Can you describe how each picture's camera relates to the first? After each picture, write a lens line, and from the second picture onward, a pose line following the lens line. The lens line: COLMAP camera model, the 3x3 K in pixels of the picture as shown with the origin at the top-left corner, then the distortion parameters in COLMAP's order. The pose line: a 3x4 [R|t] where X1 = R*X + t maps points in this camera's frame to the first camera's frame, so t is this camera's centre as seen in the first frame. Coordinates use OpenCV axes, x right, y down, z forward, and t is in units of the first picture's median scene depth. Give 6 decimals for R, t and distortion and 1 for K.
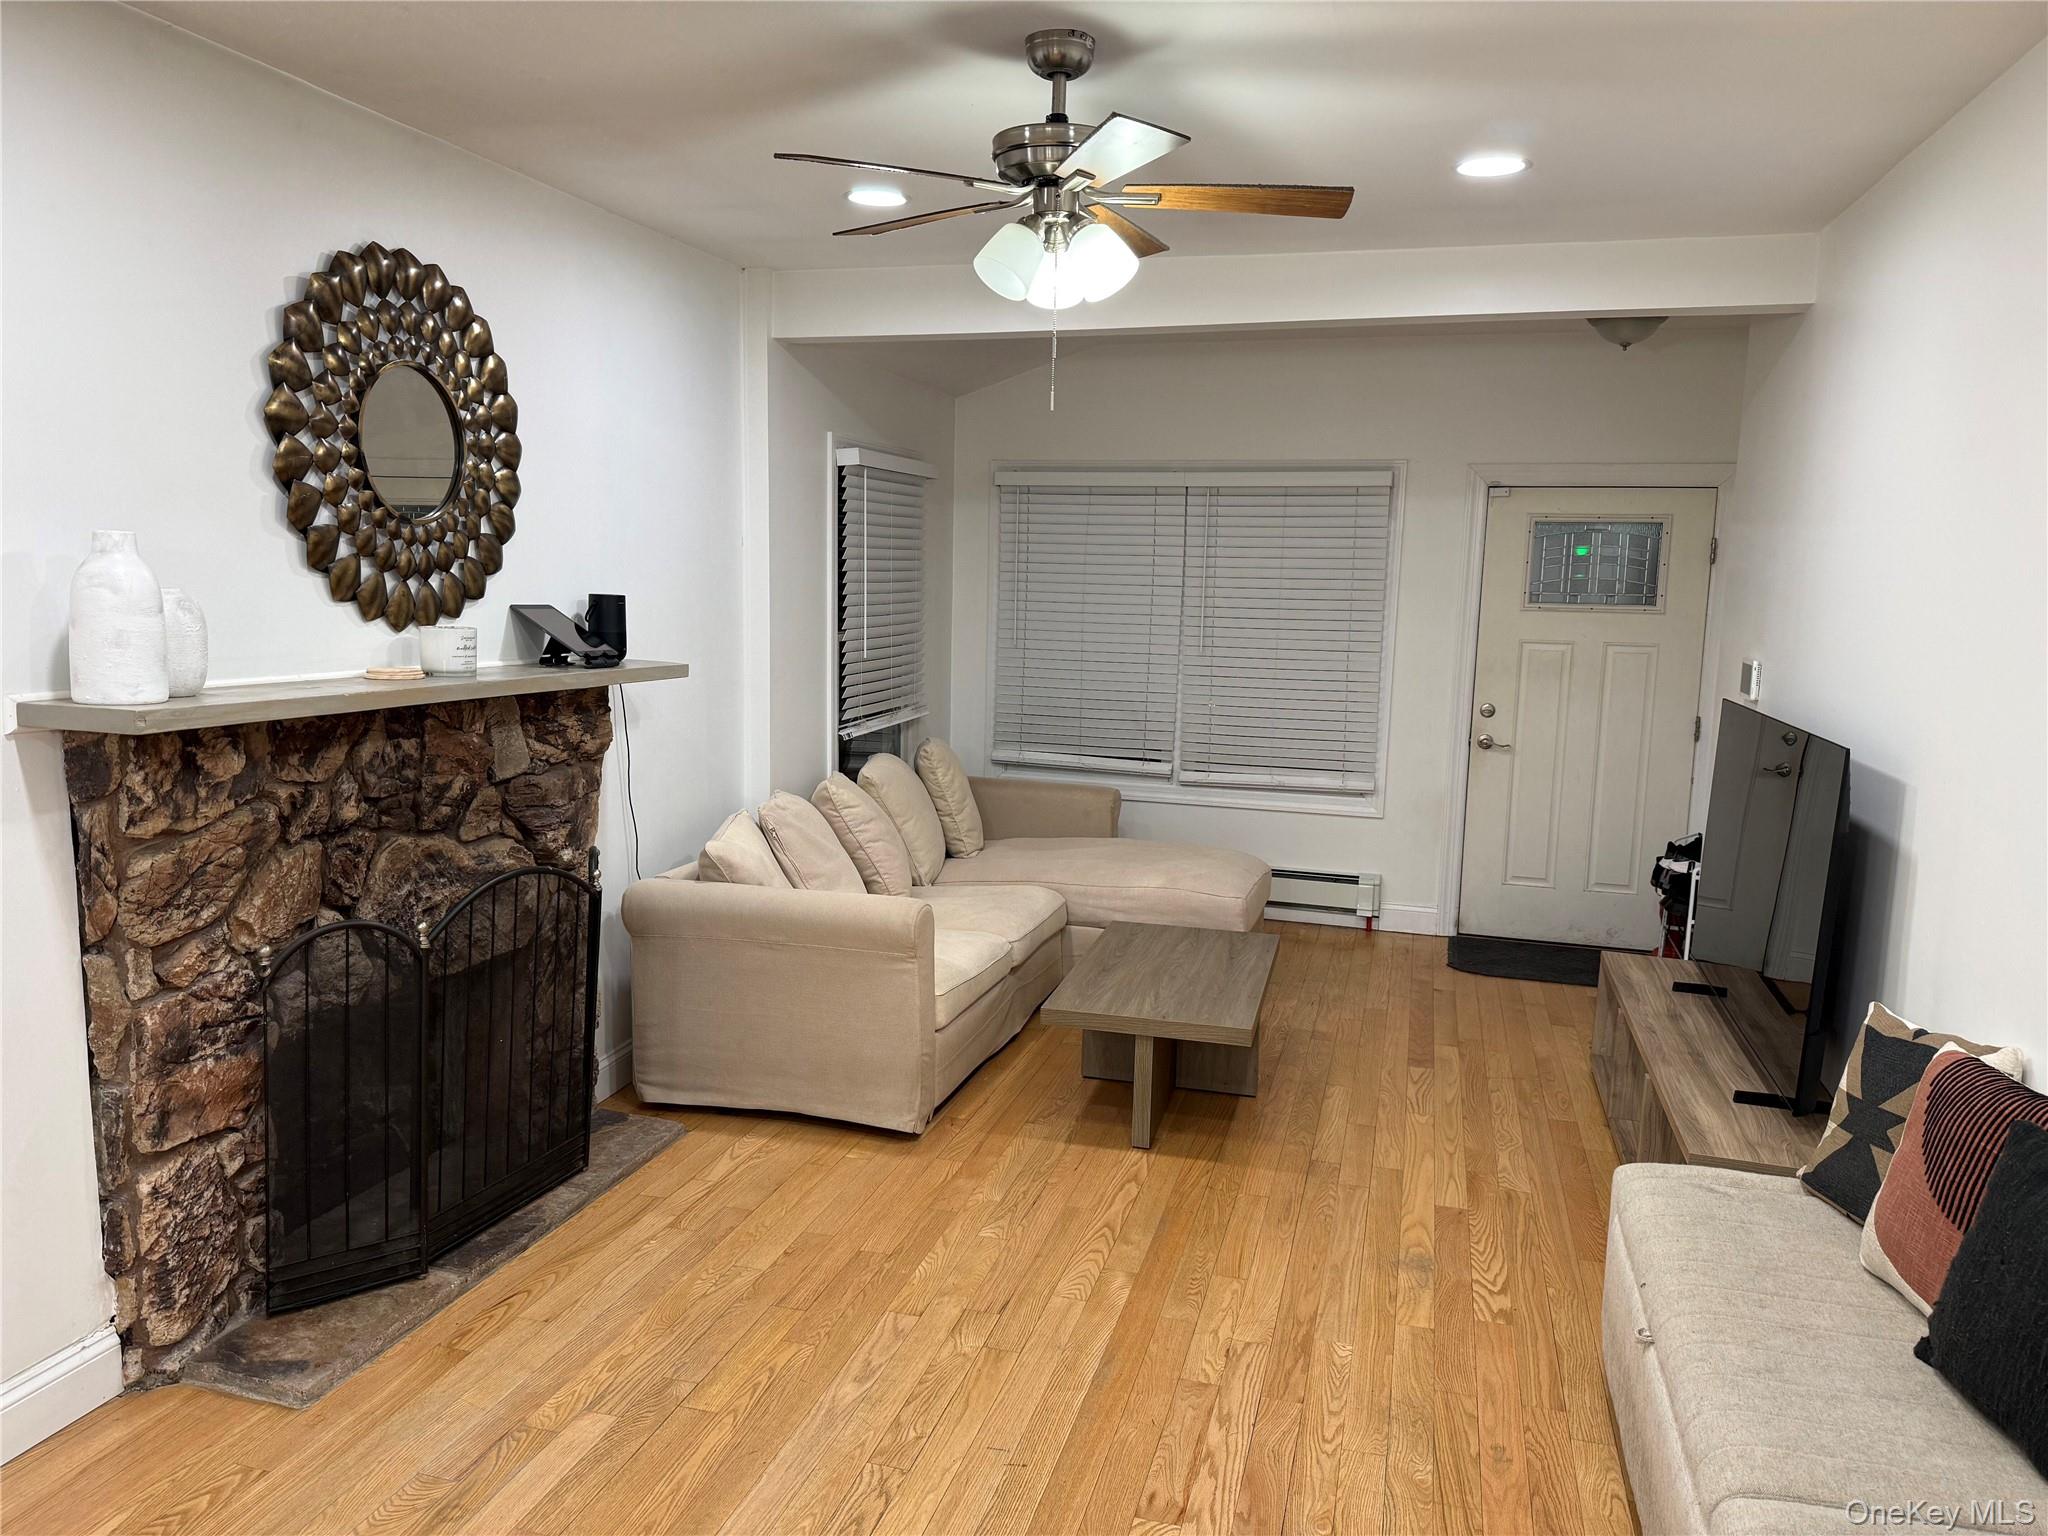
lens RADIAL K [[1413.5, 0, 1035.3], [0, 1413.5, 759.7], [0, 0, 1]] dist [0.046392, -0.001653]
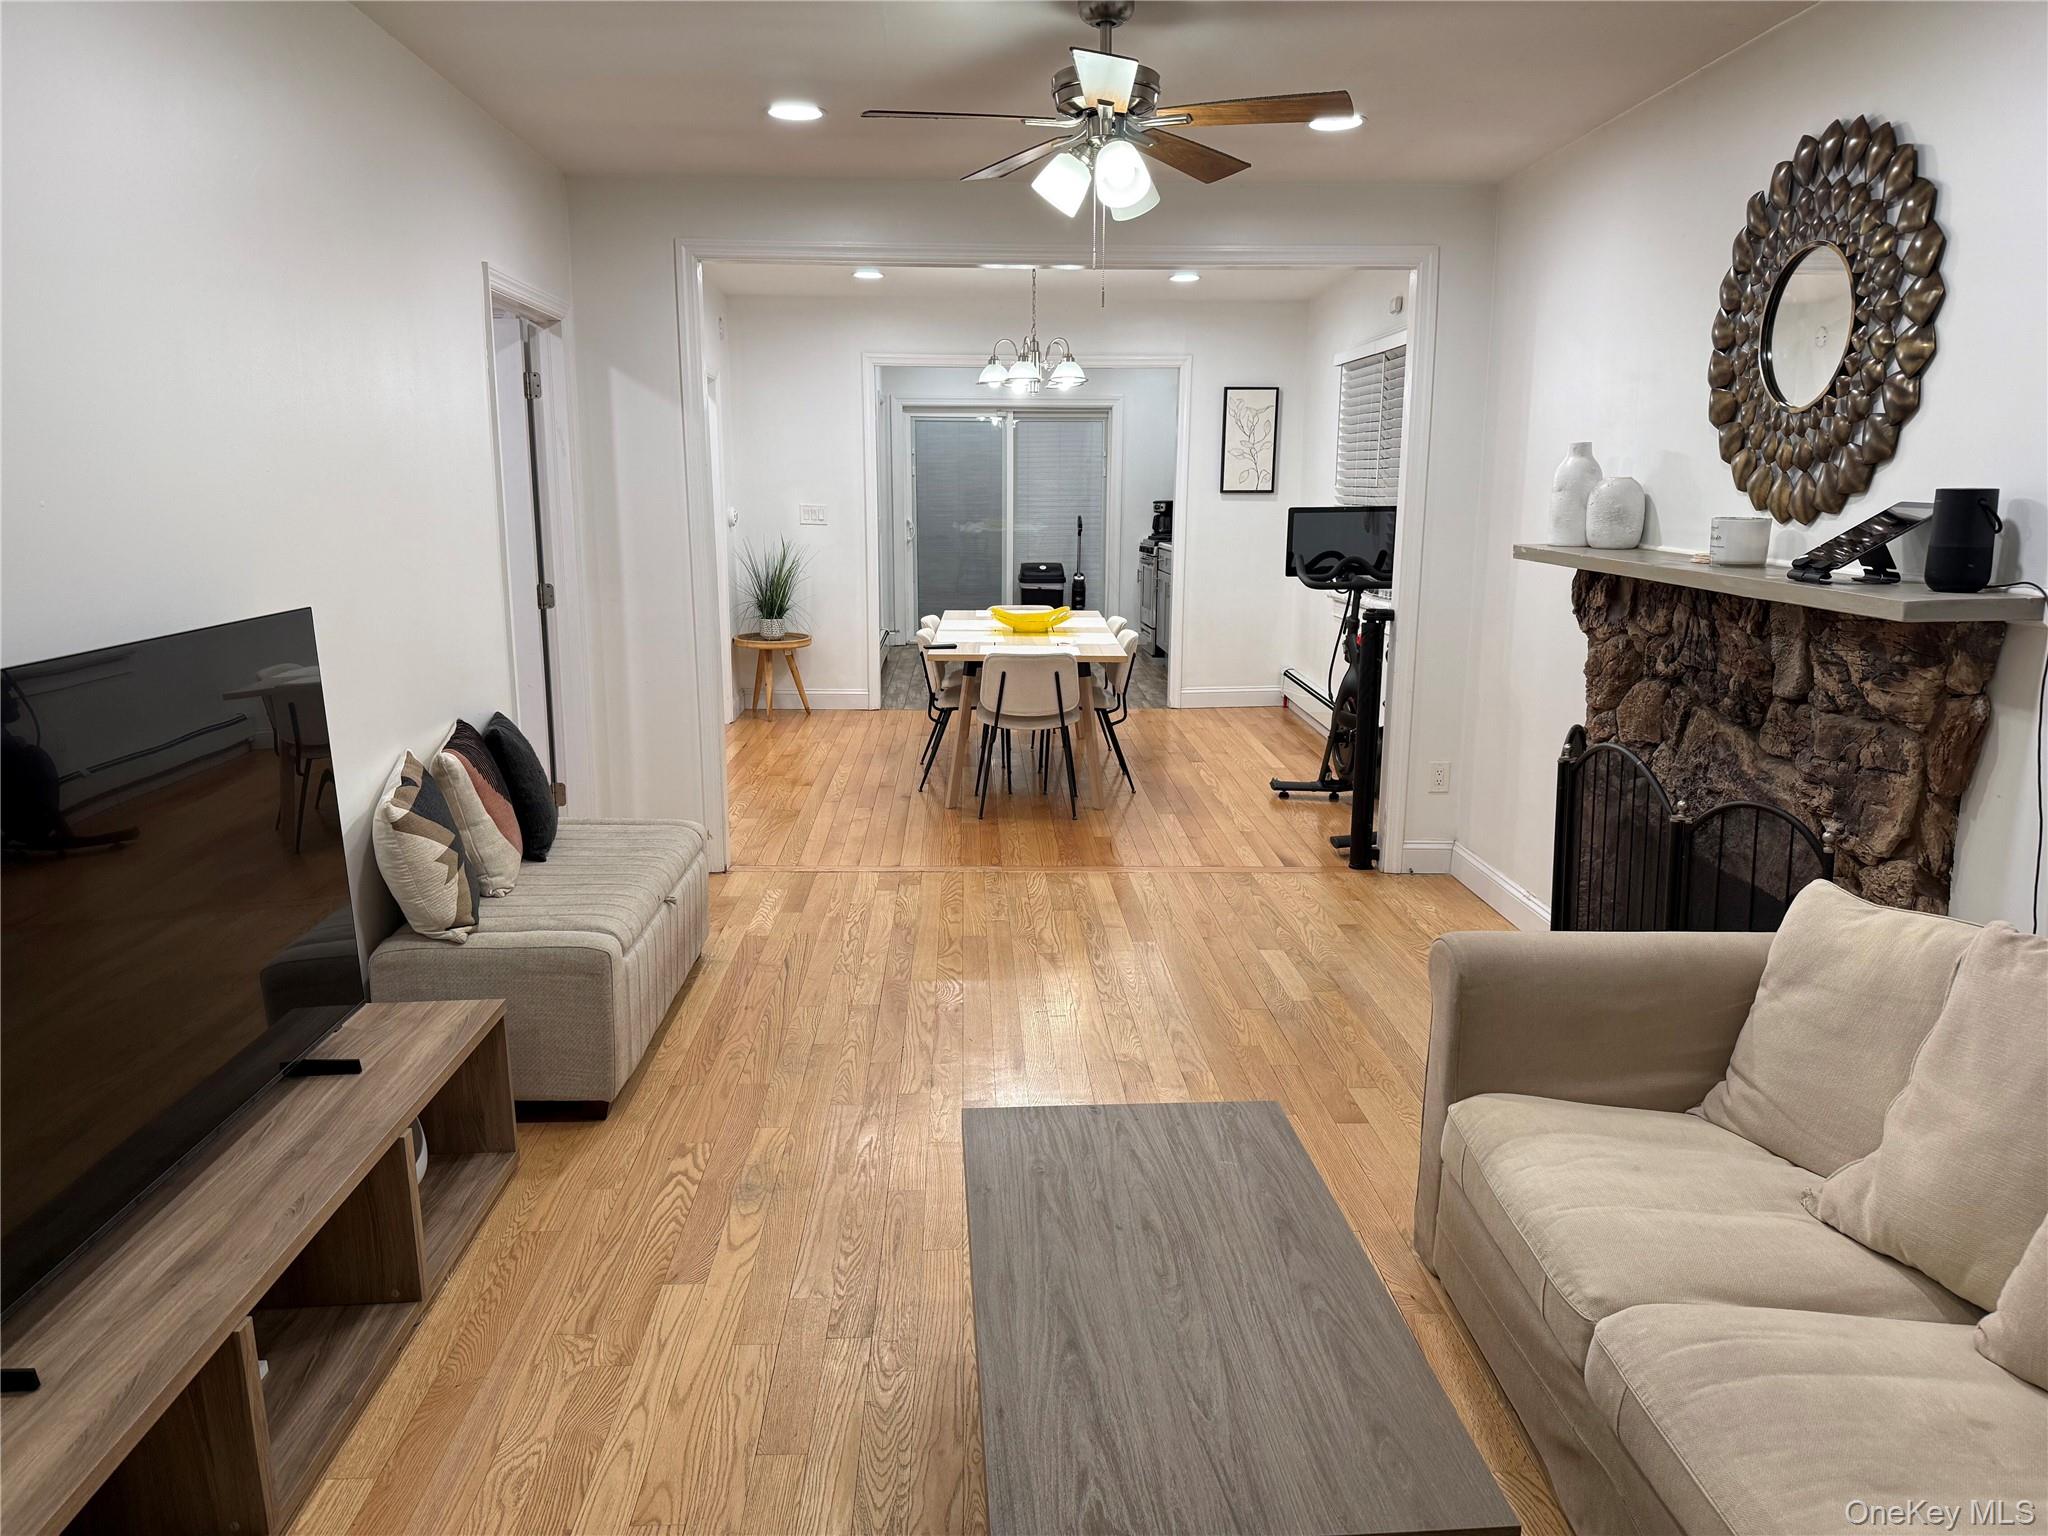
lens RADIAL K [[1413.5, 0, 1035.3], [0, 1413.5, 759.7], [0, 0, 1]] dist [0.046392, -0.001653]
pose [[-0.948228, 0.033233, -0.315847, 0.326482], [-0.073135, 0.944933, 0.318987, -0.187075], [0.309055, 0.325571, -0.893582, 1.551089]]
